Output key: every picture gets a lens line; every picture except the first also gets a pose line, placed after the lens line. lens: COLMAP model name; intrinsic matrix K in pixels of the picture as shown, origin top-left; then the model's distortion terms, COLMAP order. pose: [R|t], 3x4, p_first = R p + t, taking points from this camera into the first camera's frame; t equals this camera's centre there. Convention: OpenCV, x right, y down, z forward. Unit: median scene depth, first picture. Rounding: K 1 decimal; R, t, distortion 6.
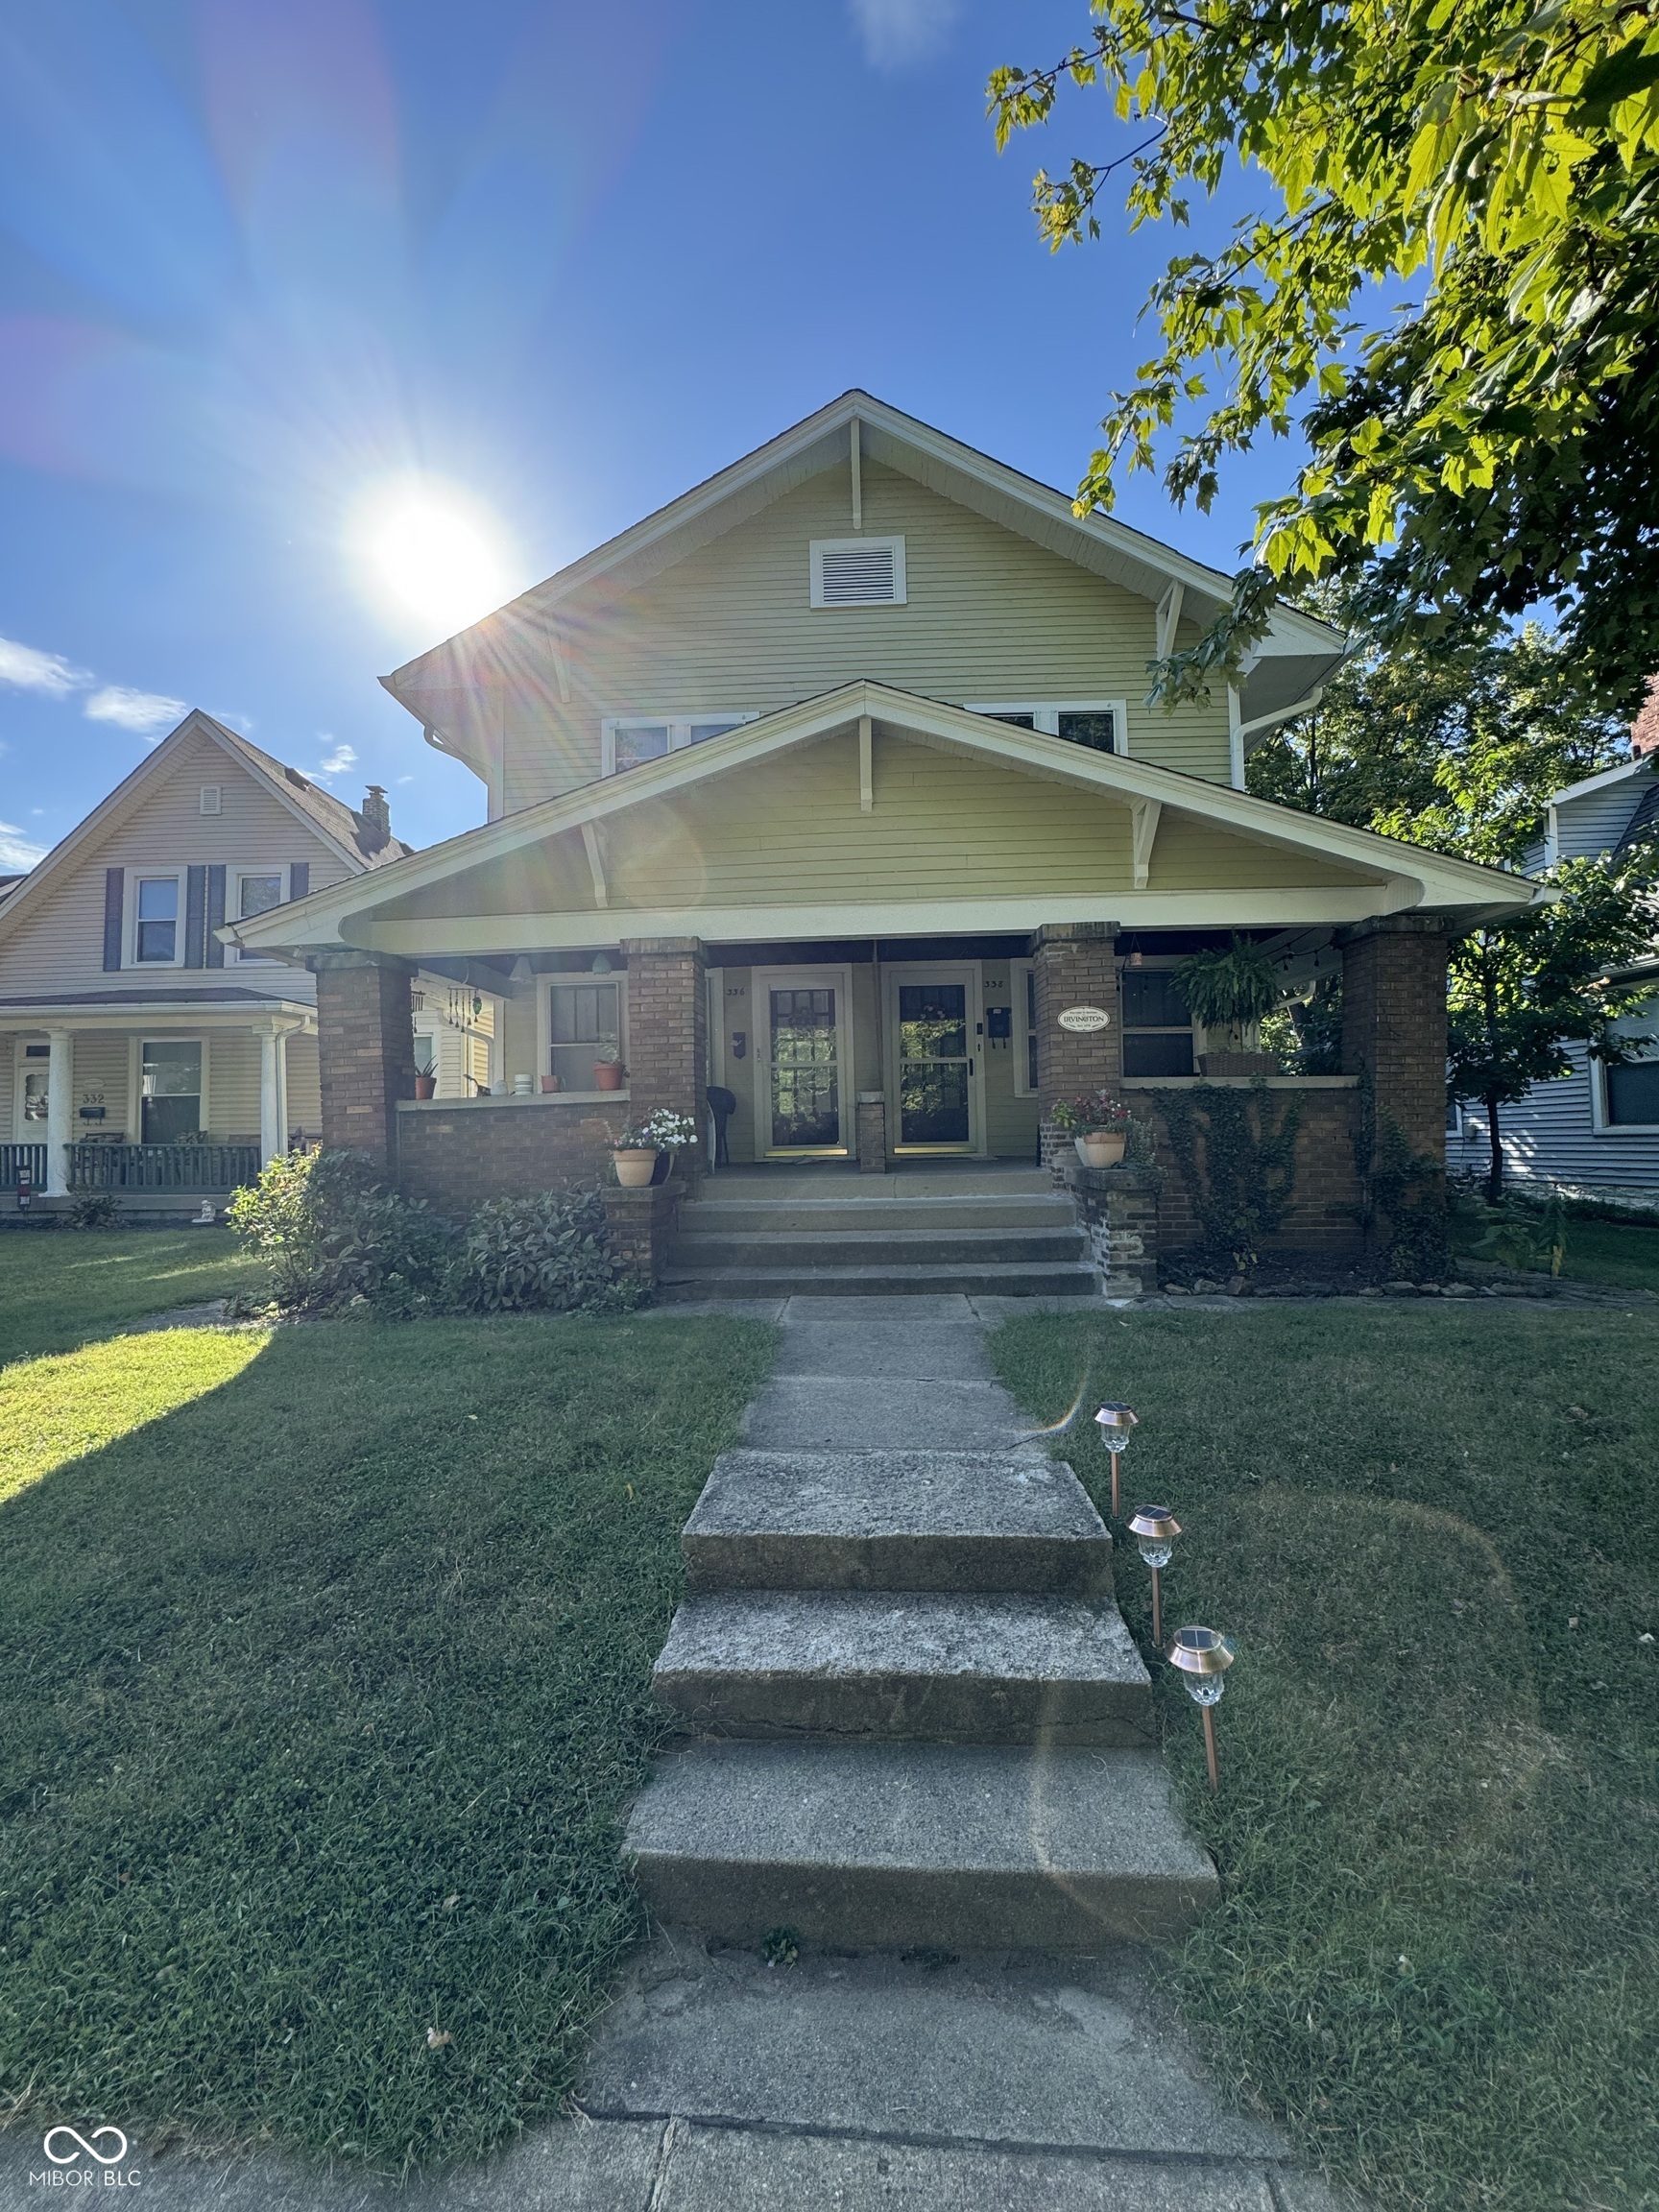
lens RADIAL K [[885.6, 0, 829.5], [0, 885.6, 1106.0], [0, 0, 1]] dist [-0.003339, 0.000018]
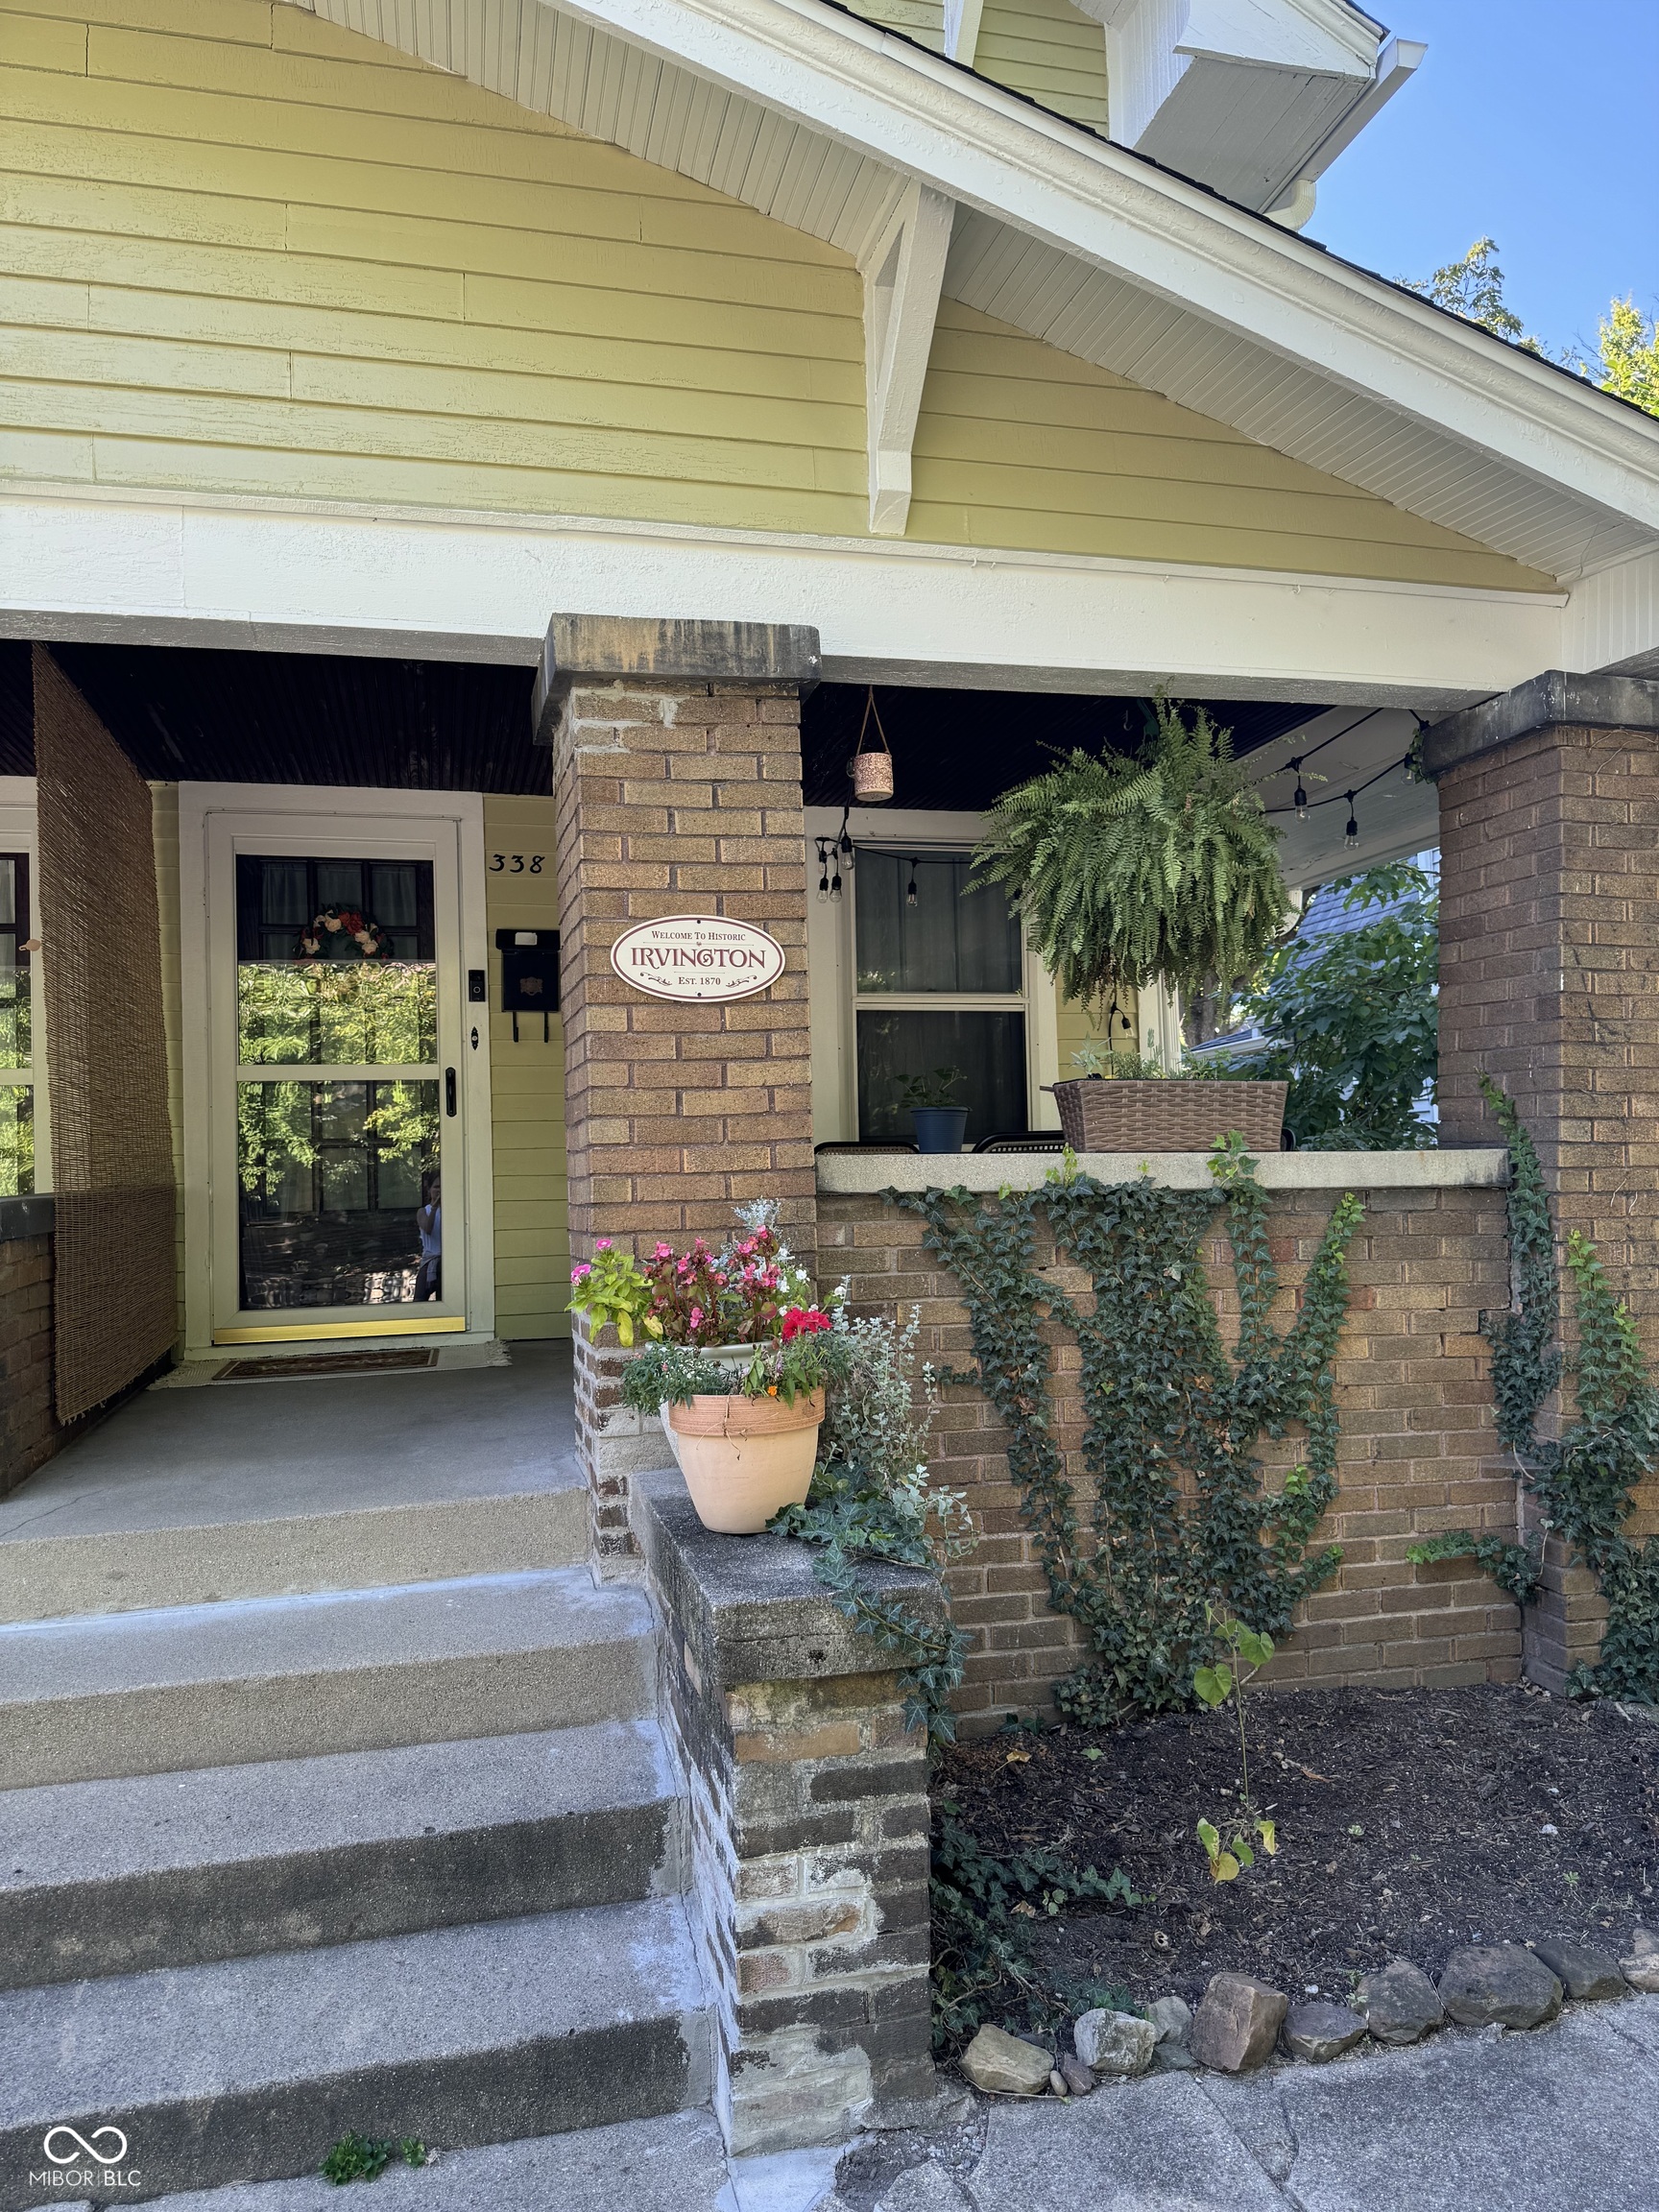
lens RADIAL K [[1558.8, 0, 829.5], [0, 1558.8, 1106.0], [0, 0, 1]] dist [0.168969, -0.317492]
pose [[0.960998, 0.005197, 0.276507, 0.185407], [-0.001645, 0.999913, -0.013076, -0.042403], [-0.276551, 0.012111, 0.960923, 0.491556]]
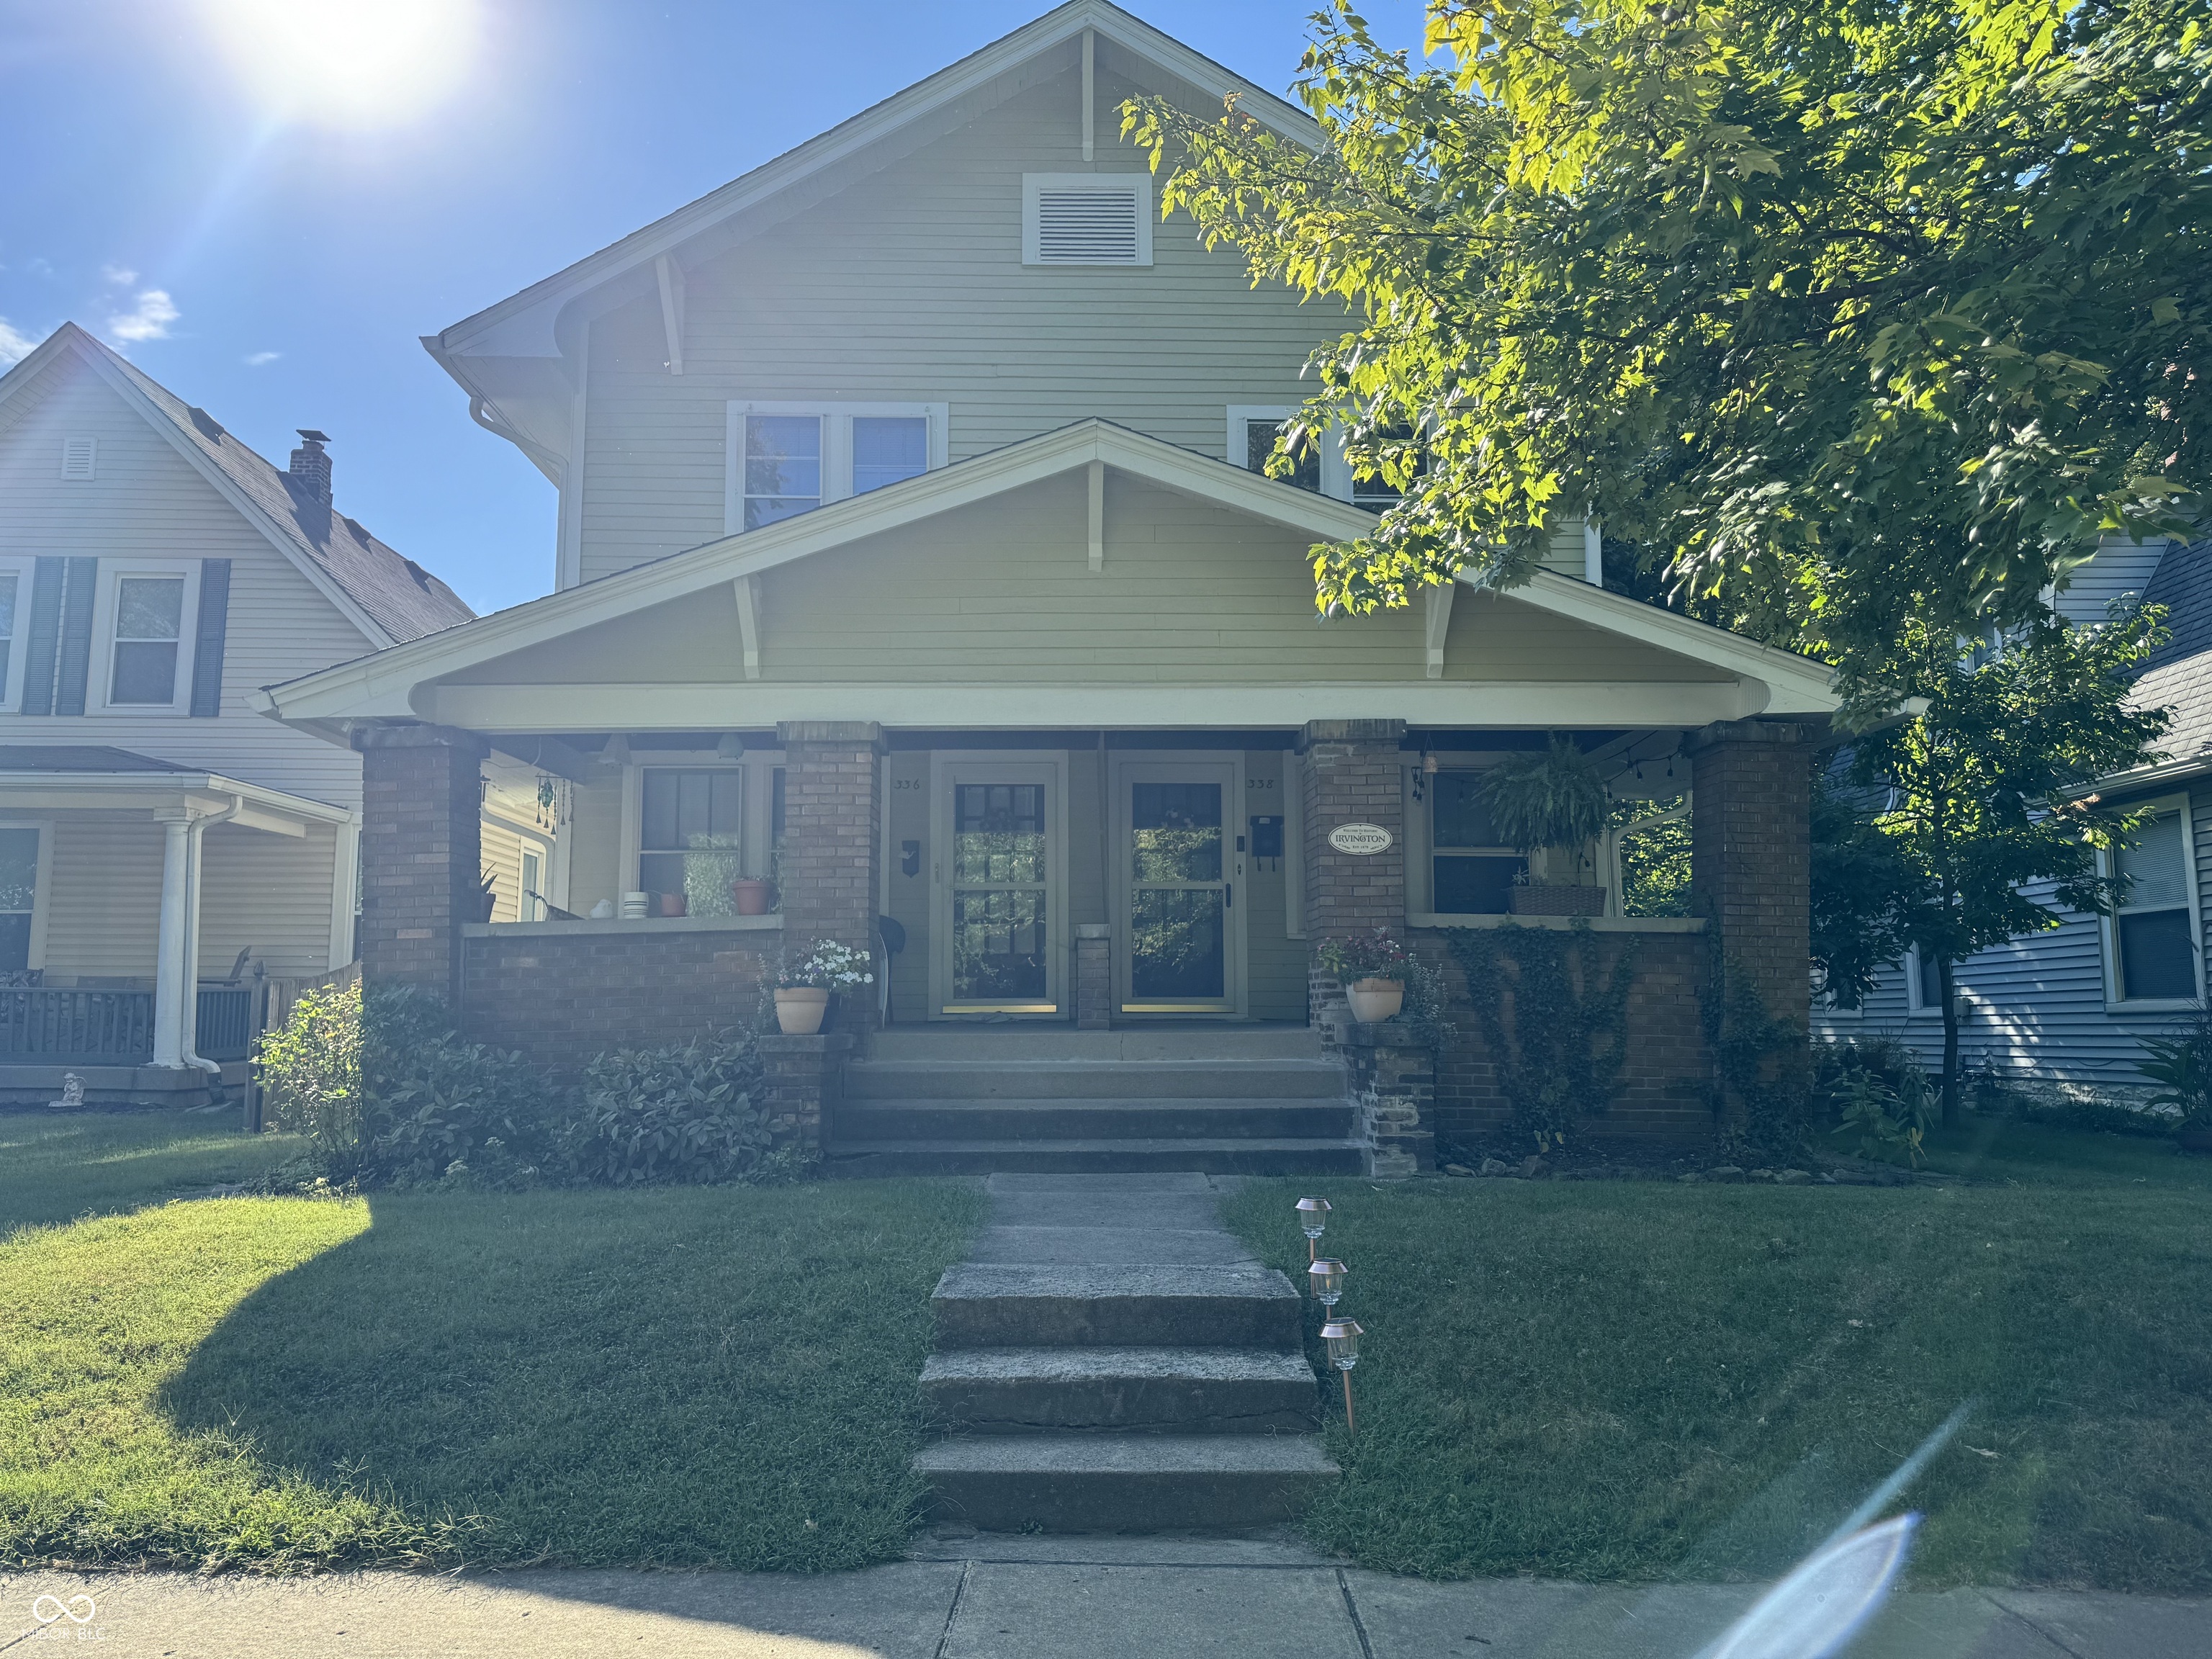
lens RADIAL K [[1558.8, 0, 1106.0], [0, 1558.8, 829.5], [0, 0, 1]] dist [0.168969, -0.317492]
pose [[0.997836, 0.025509, 0.060610, -0.029085], [-0.020322, 0.996199, -0.084704, 0.018470], [-0.062540, 0.083289, 0.994561, -0.395363]]
